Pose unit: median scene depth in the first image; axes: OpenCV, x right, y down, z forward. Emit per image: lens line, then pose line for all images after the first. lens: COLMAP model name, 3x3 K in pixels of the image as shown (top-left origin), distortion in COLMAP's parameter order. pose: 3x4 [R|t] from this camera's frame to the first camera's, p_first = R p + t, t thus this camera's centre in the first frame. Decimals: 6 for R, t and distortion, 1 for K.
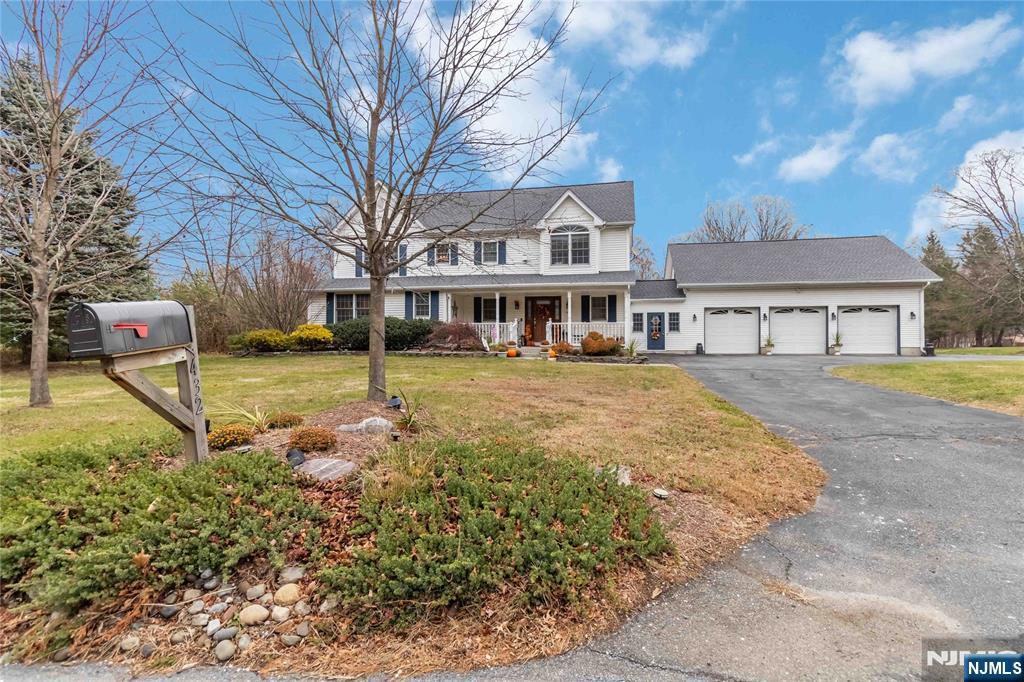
lens RADIAL K [[472.7, 0, 519.6], [0, 472.7, 323.2], [0, 0, 1]] dist [-0.000888, -0.000336]
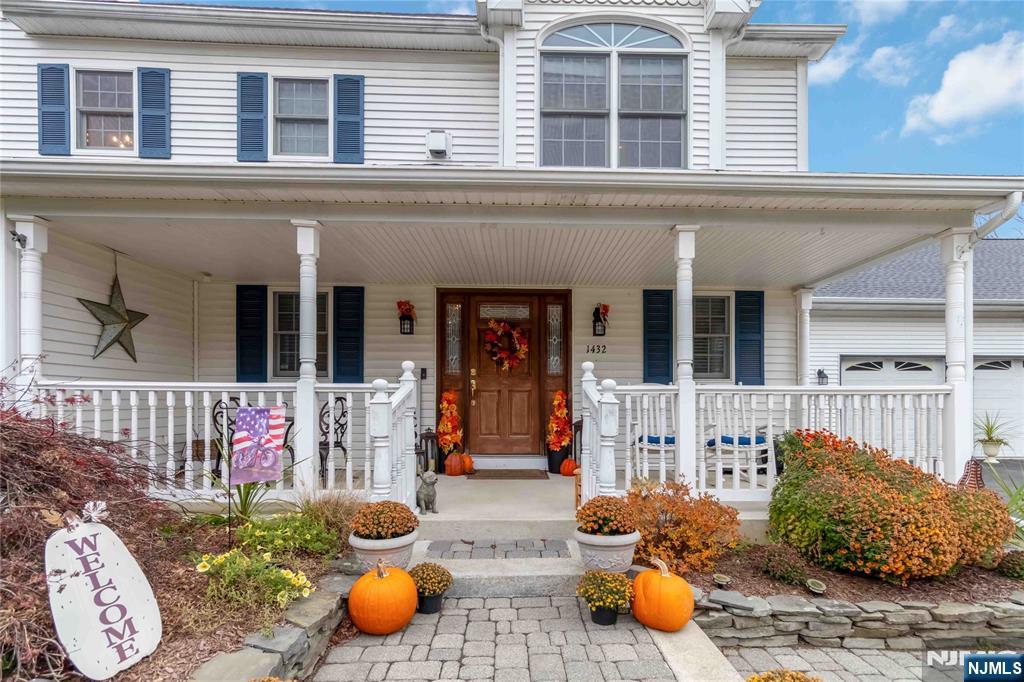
lens RADIAL K [[505.0, 0, 526.9], [0, 505.0, 396.9], [0, 0, 1]] dist [0.000374, 0.002426]
pose [[0.968333, 0.003715, 0.249636, -0.011117], [-0.008327, 0.999814, 0.017424, 0.000509], [-0.249524, -0.018951, 0.968183, 0.728725]]
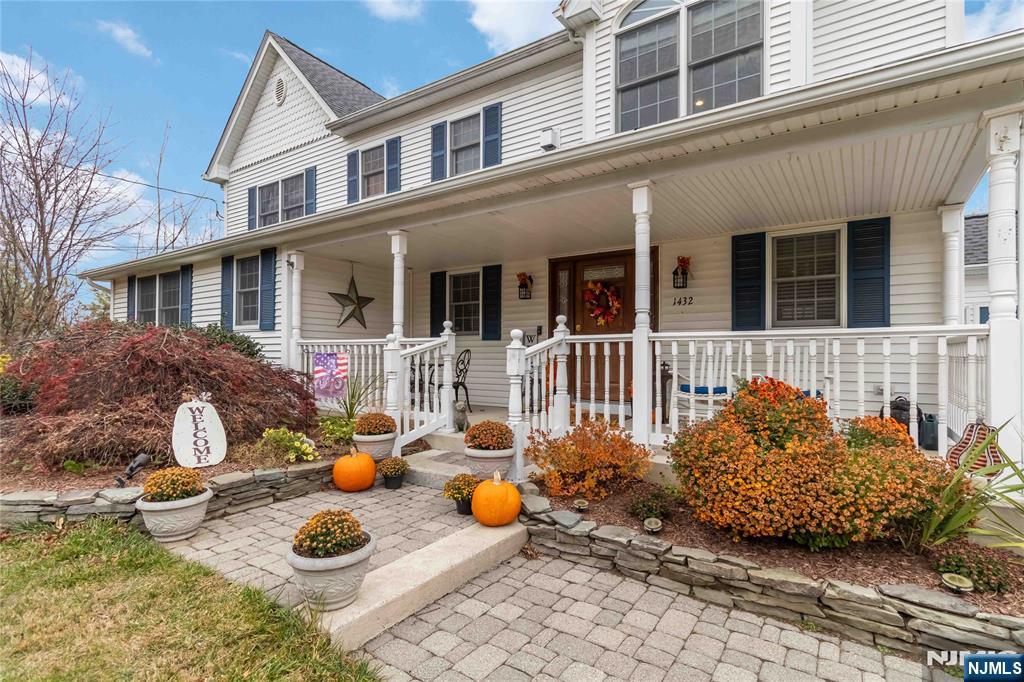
lens RADIAL K [[491.9, 0, 524.3], [0, 491.9, 350.4], [0, 0, 1]] dist [0.005280, 0.000285]
pose [[0.932686, -0.000216, -0.360689, 0.122212], [0.005415, 0.999895, 0.013406, 0.002348], [0.360648, -0.014457, 0.932590, 0.697333]]
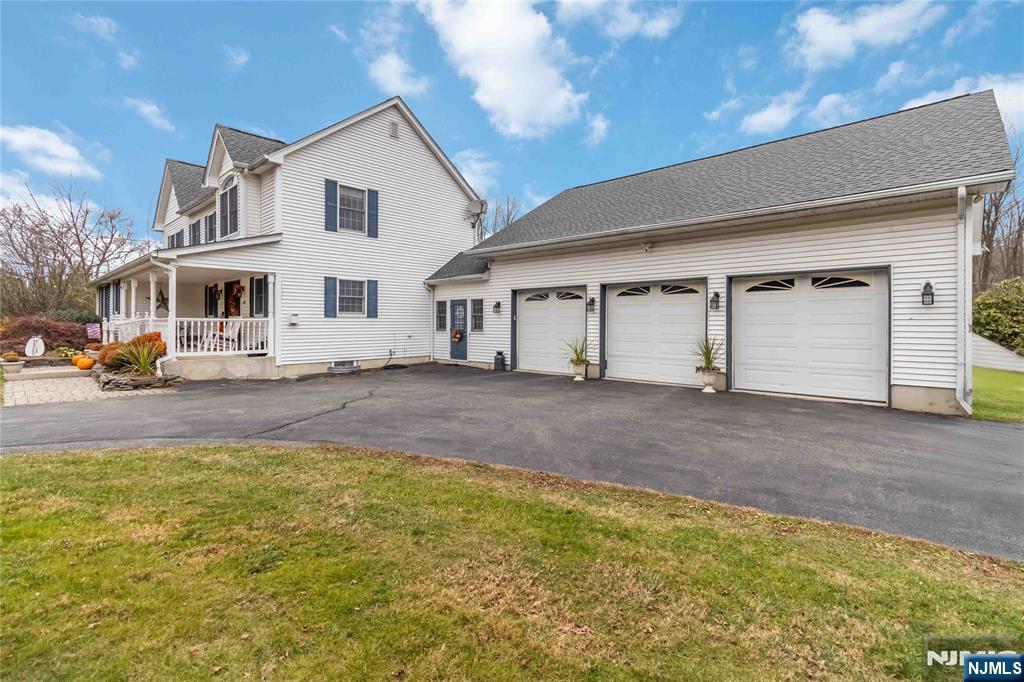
lens RADIAL K [[476.3, 0, 515.7], [0, 476.3, 314.8], [0, 0, 1]] dist [0.002424, 0.000357]
pose [[0.863302, -0.004497, -0.504667, 0.810395], [0.008907, 0.999940, 0.006325, -0.006909], [0.504608, -0.009955, 0.863291, 0.597385]]
